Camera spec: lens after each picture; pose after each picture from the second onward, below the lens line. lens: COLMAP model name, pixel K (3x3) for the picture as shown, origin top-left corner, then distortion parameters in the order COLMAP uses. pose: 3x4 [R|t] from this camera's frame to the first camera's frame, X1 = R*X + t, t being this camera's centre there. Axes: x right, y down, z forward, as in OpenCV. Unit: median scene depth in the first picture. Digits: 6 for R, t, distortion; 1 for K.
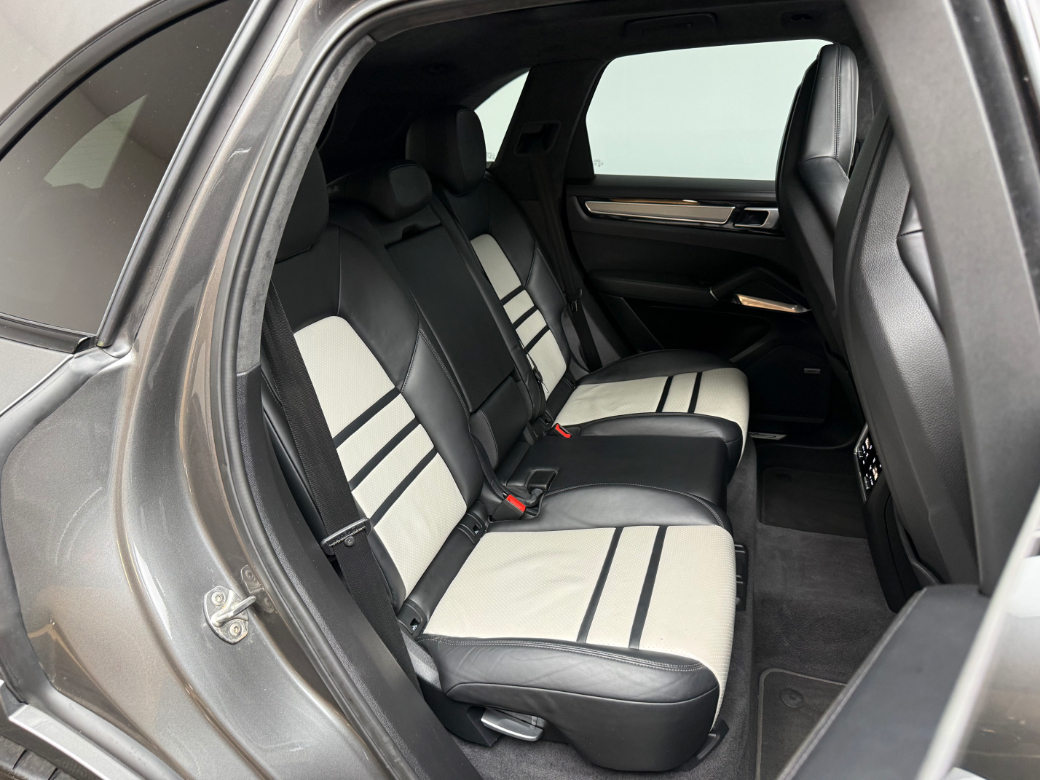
lens RADIAL K [[721.3, 0, 520.0], [0, 721.3, 390.0], [0, 0, 1]] dist [-0.006030, -0.003026]
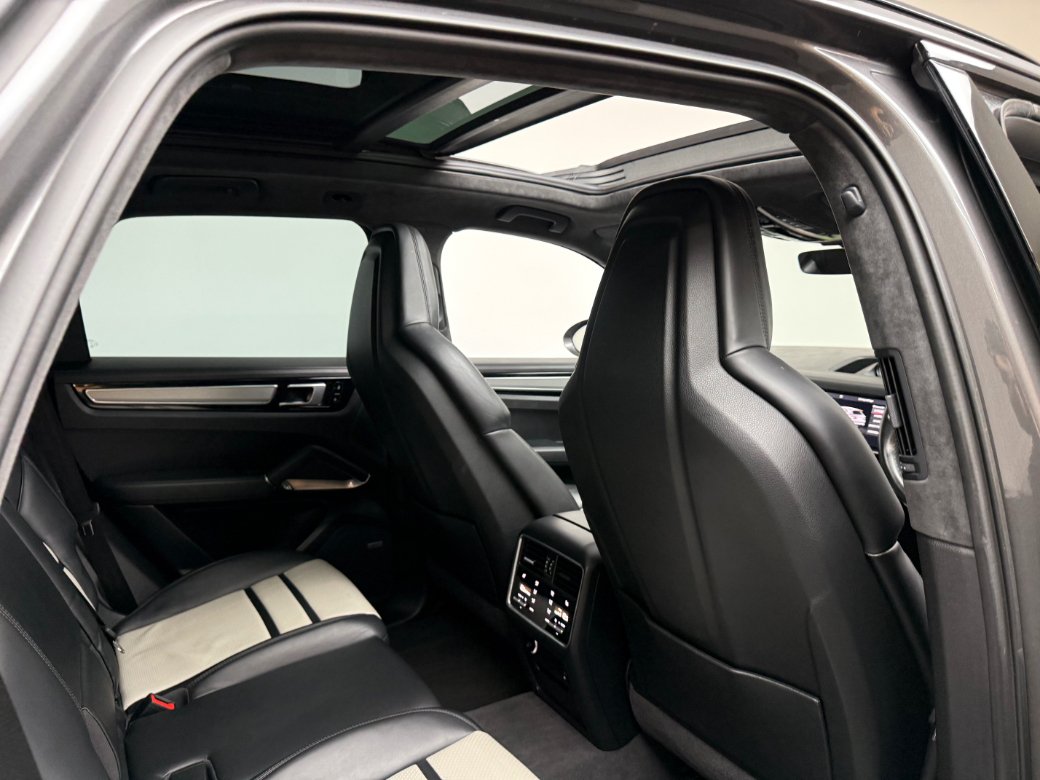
lens RADIAL K [[721.3, 0, 520.0], [0, 721.3, 390.0], [0, 0, 1]] dist [-0.006030, -0.003026]
pose [[0.661963, -0.063118, 0.746875, -0.180830], [0.259242, 0.954230, -0.149128, -0.031784], [-0.703278, 0.292338, 0.648027, 0.193479]]
